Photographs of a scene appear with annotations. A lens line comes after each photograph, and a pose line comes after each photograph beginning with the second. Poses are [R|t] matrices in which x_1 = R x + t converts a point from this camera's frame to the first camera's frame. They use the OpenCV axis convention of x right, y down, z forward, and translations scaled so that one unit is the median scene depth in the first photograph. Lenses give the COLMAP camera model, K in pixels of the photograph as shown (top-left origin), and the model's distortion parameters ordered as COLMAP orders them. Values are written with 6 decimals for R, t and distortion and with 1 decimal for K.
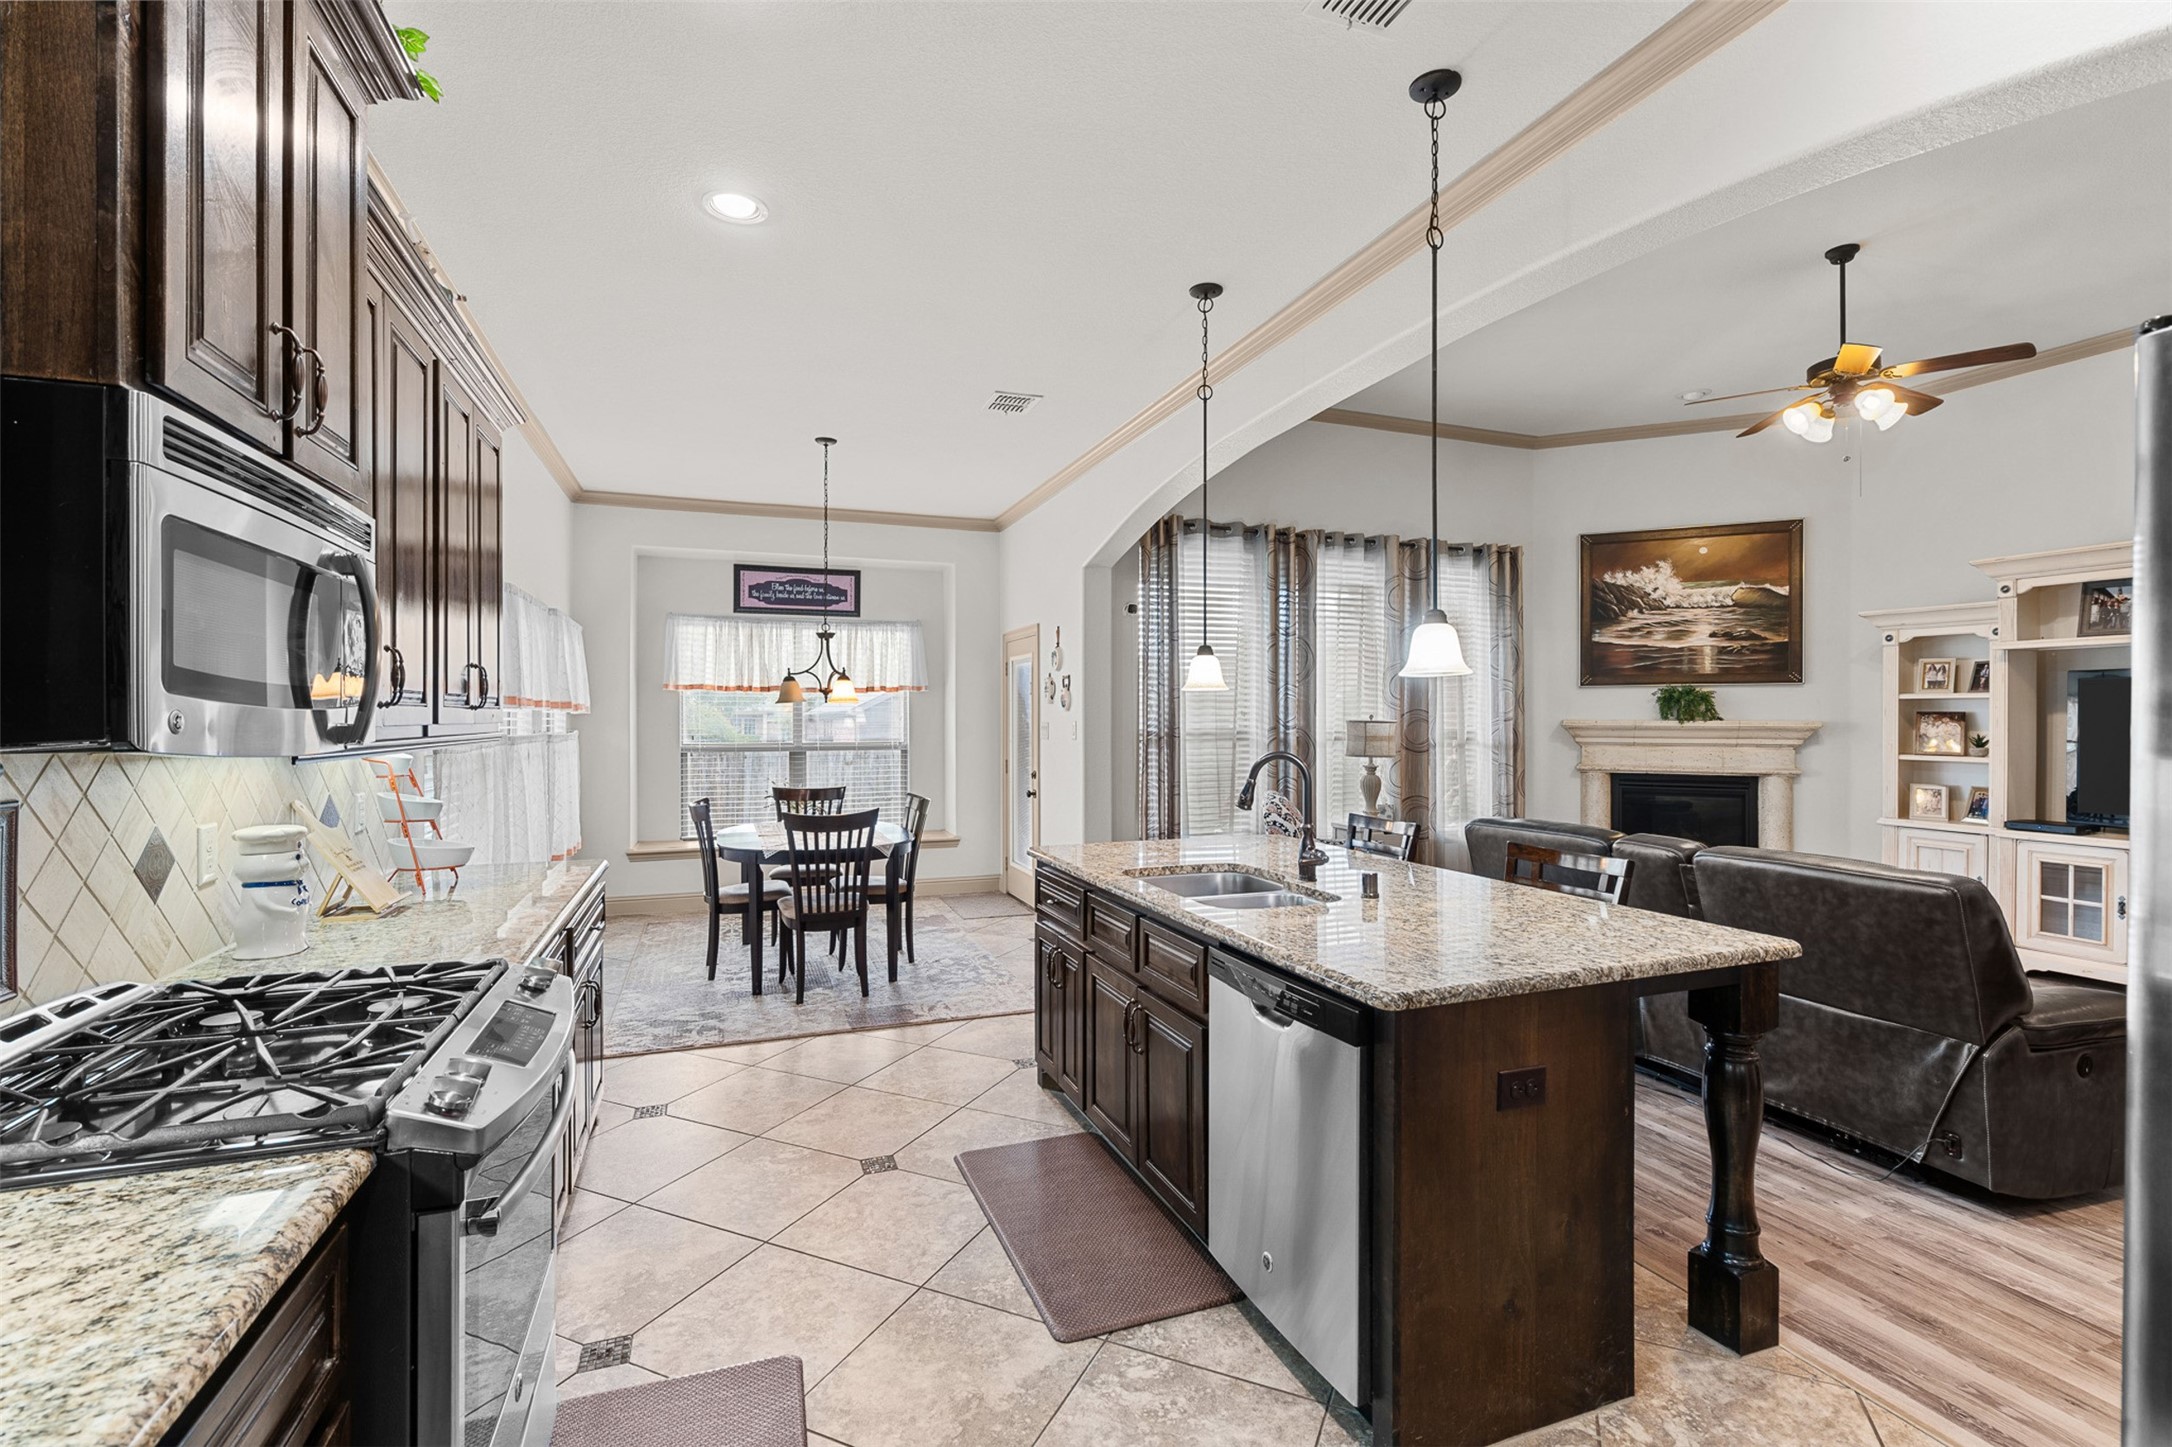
lens RADIAL K [[980.9, 0, 1098.2], [0, 980.9, 714.3], [0, 0, 1]] dist [-0.010024, 0.003539]
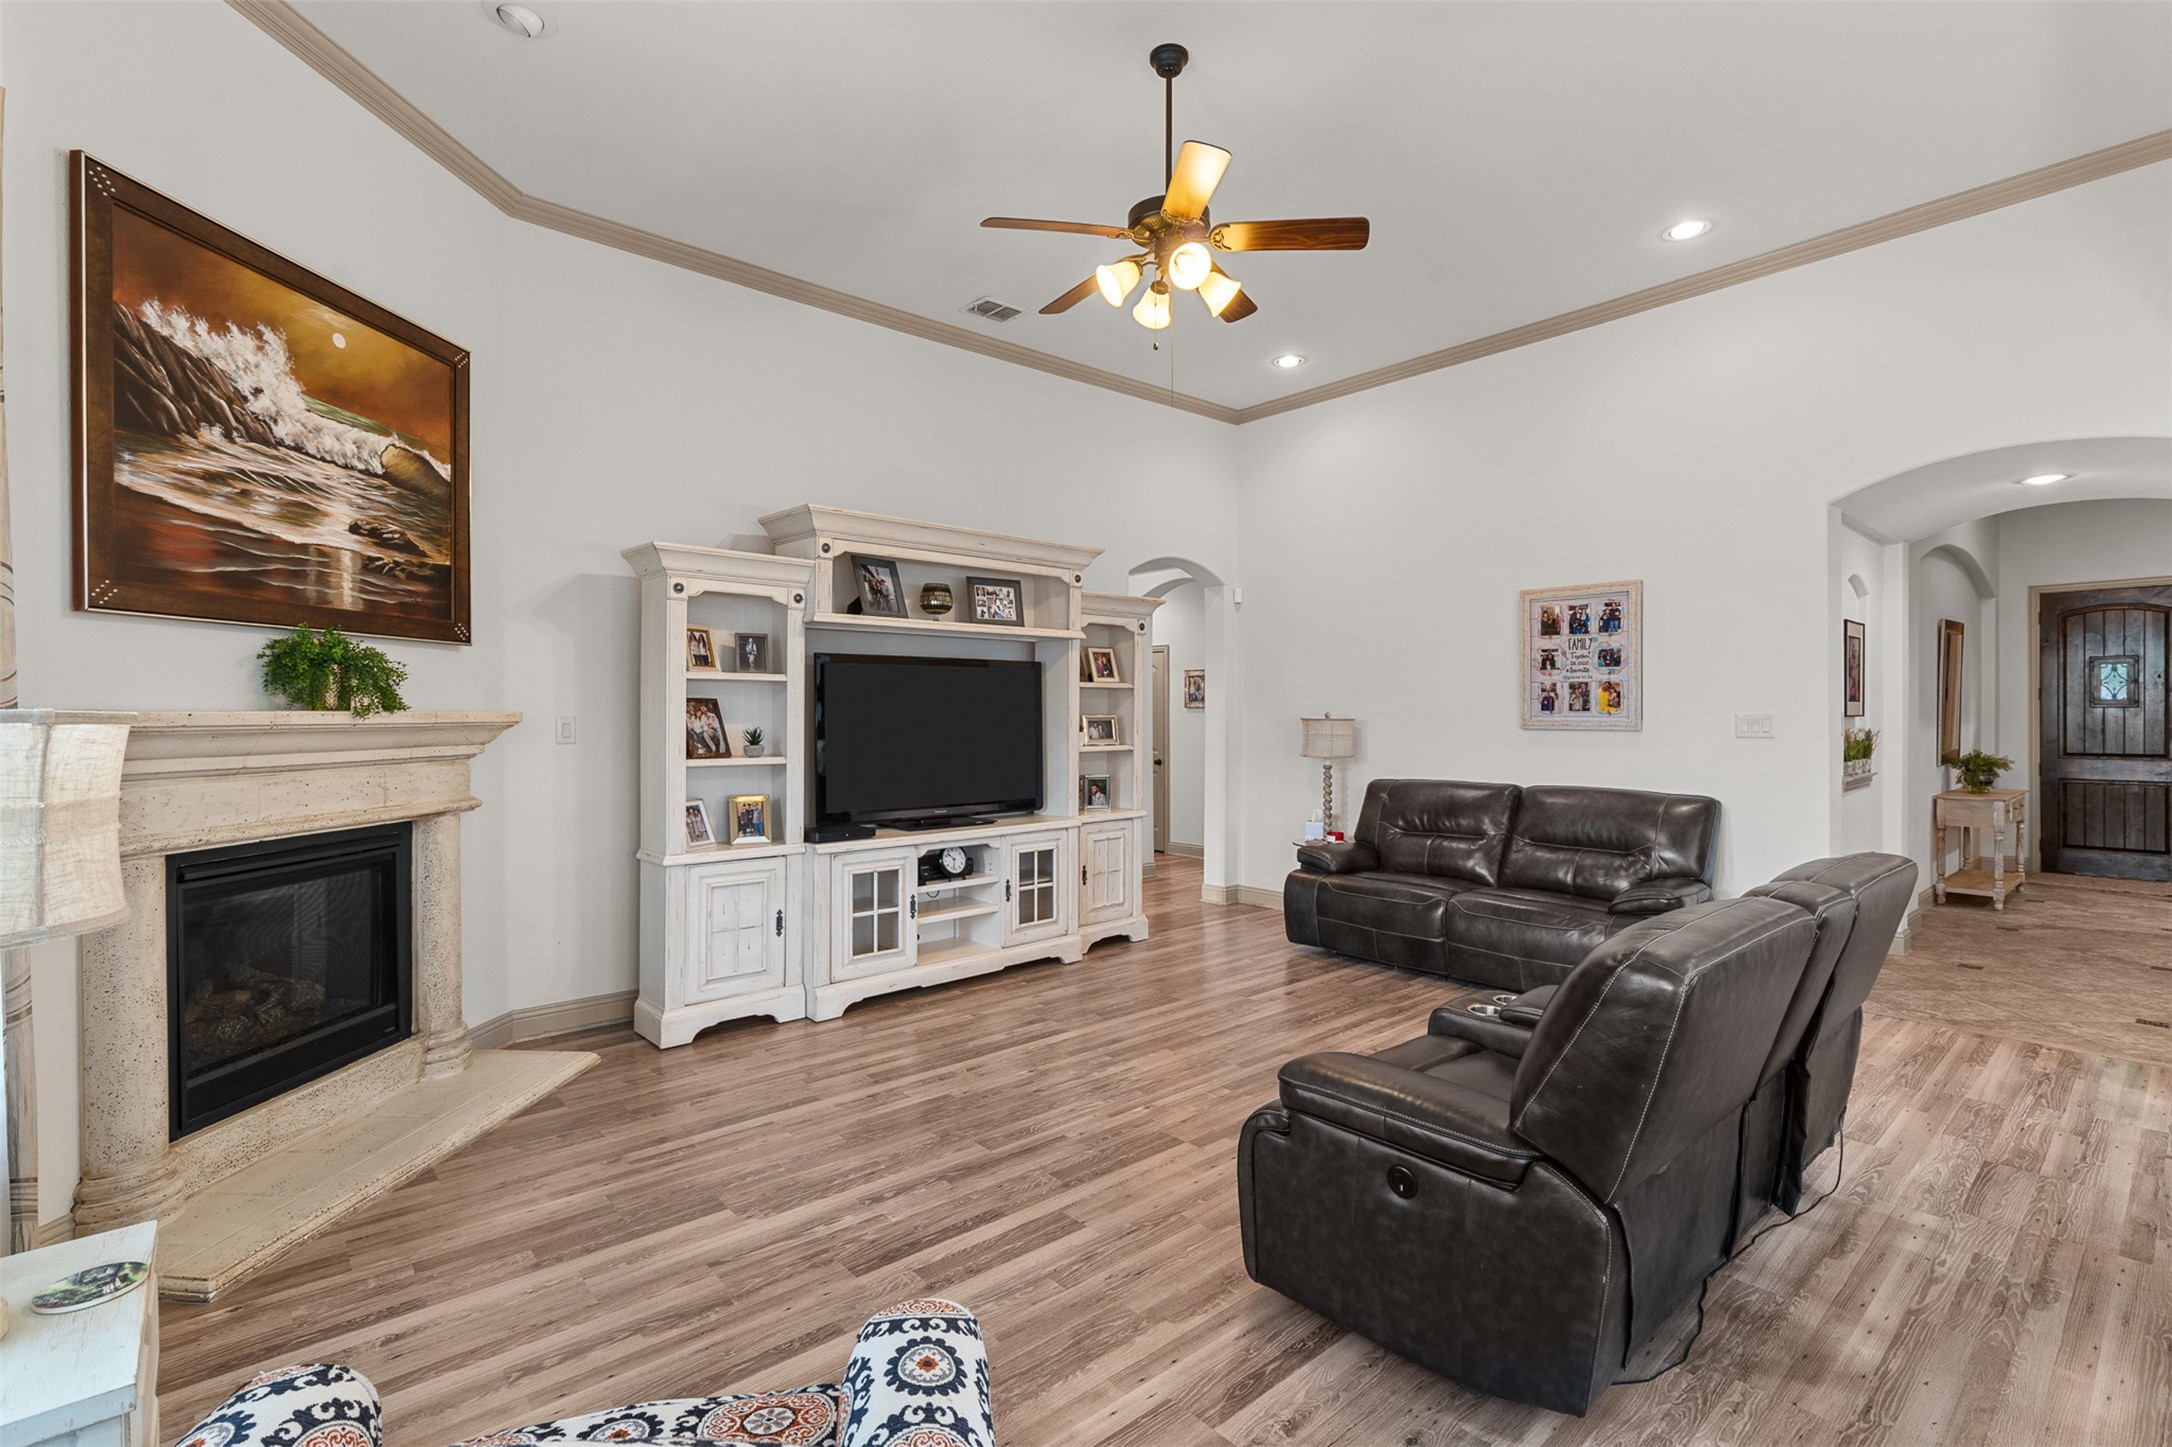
lens RADIAL K [[980.9, 0, 1079.3], [0, 980.9, 715.5], [0, 0, 1]] dist [-0.010024, 0.003539]
pose [[-0.344595, -0.003711, 0.938744, 0.098499], [-0.004553, 0.999987, 0.002282, 0.009248], [-0.938741, -0.003488, -0.344607, 1.244642]]
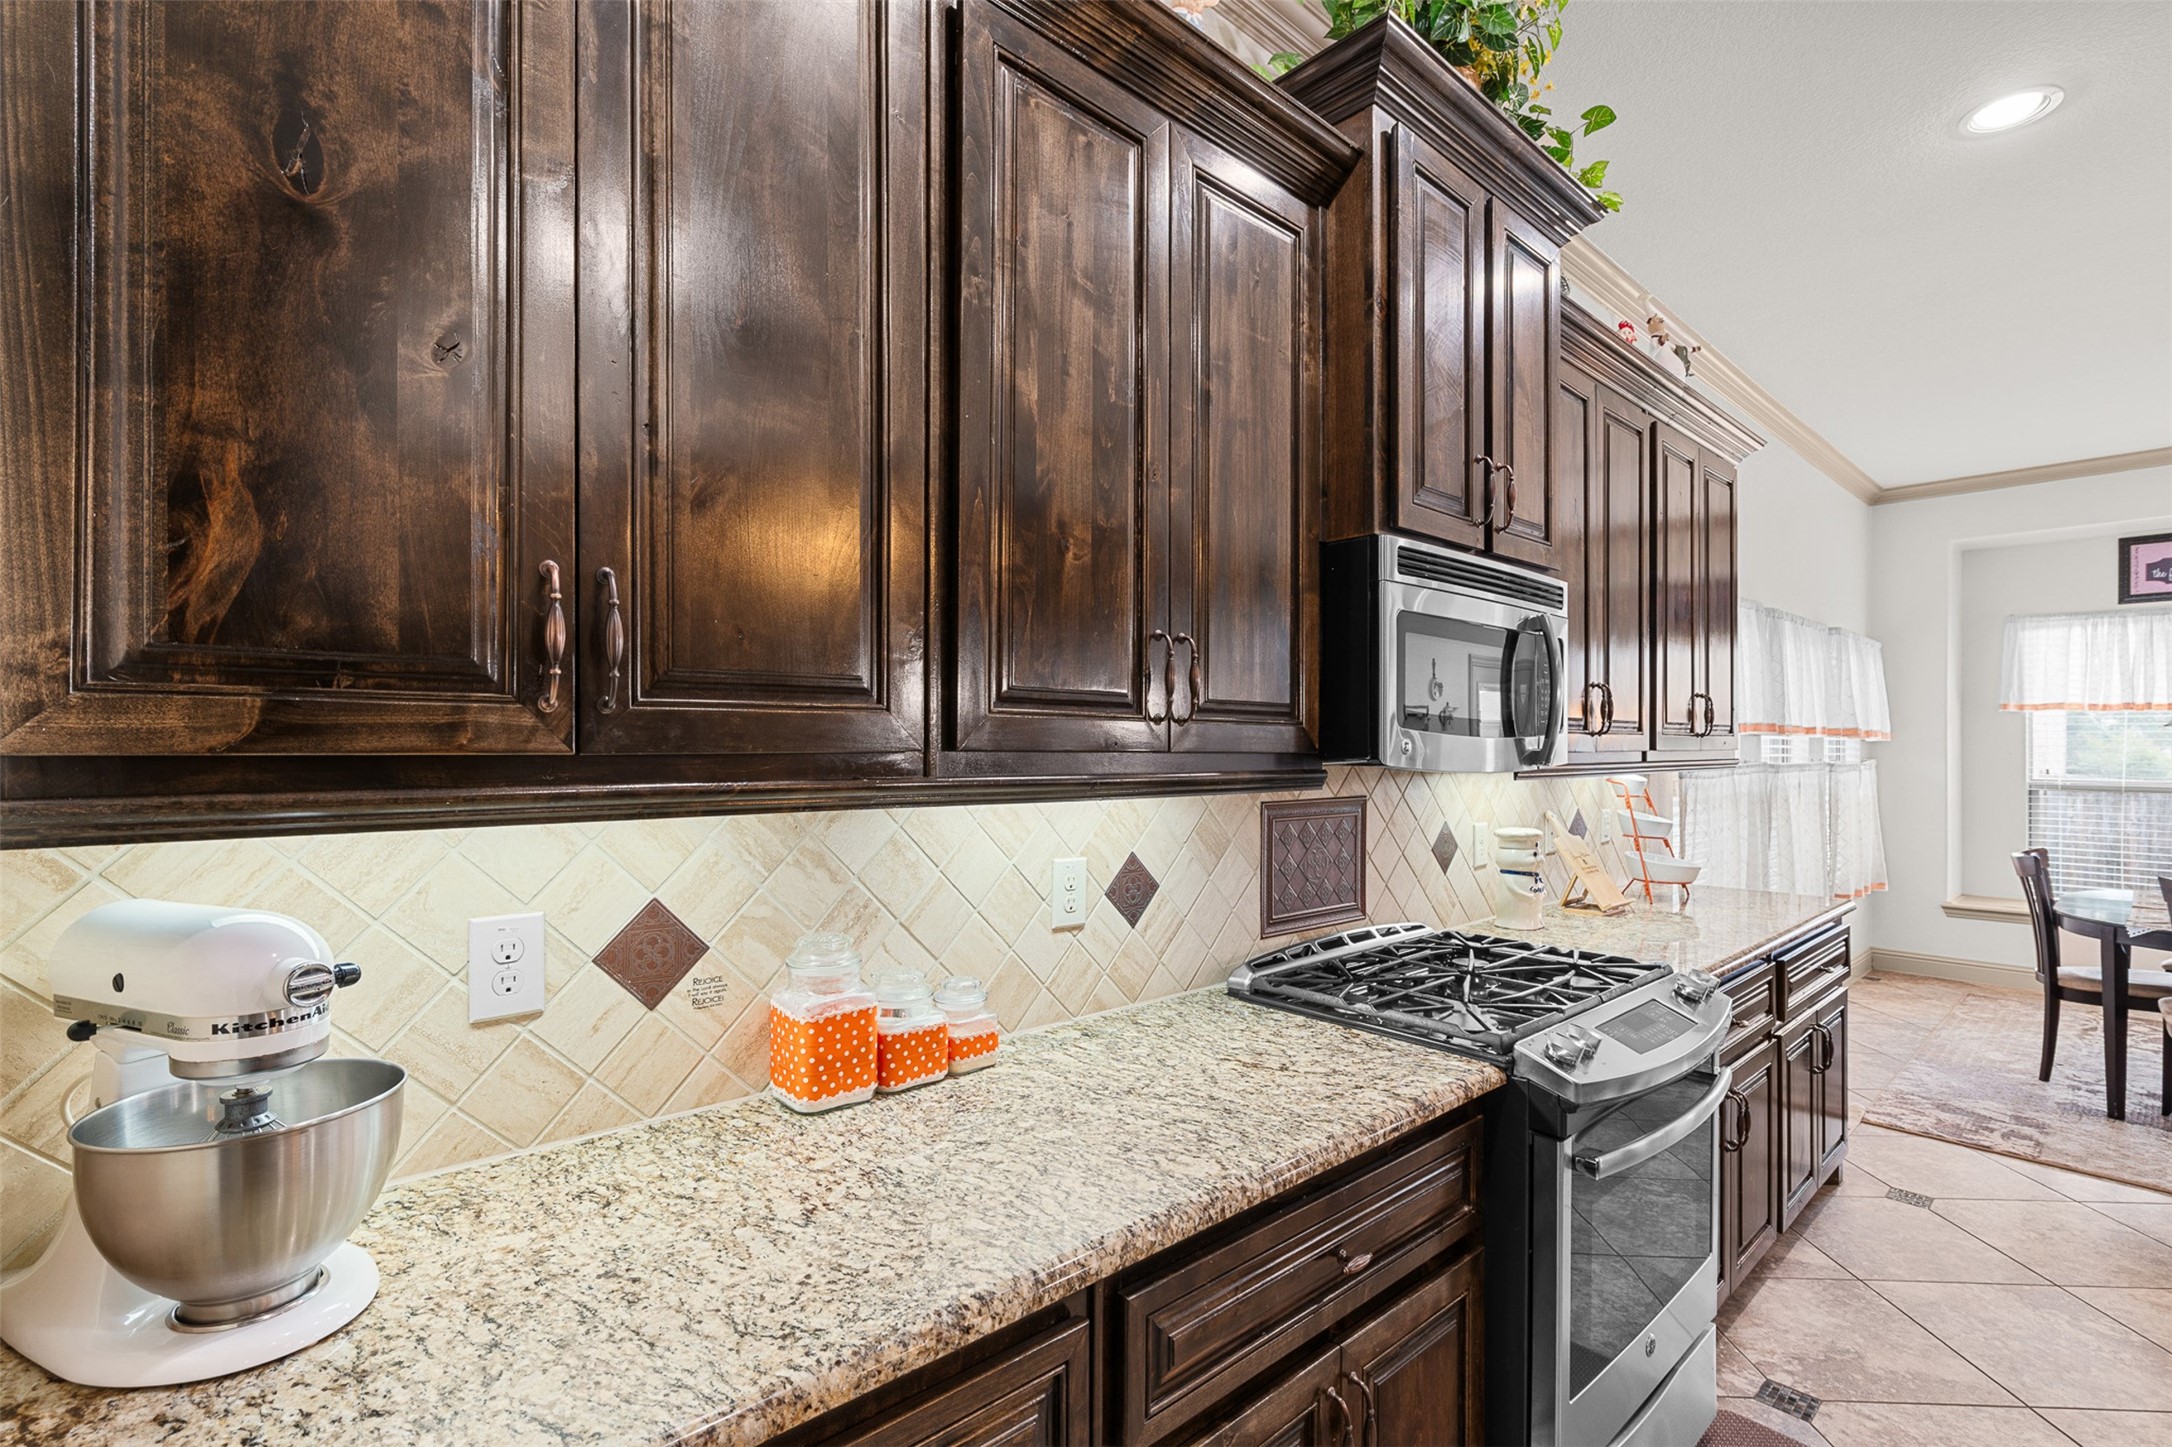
lens RADIAL K [[980.9, 0, 1066.9], [0, 980.9, 739.3], [0, 0, 1]] dist [-0.010024, 0.003539]
pose [[0.346566, -0.000629, -0.938026, 0.071368], [-0.000878, 0.999999, -0.000995, -0.000460], [0.938025, 0.001168, 0.346565, -0.004580]]
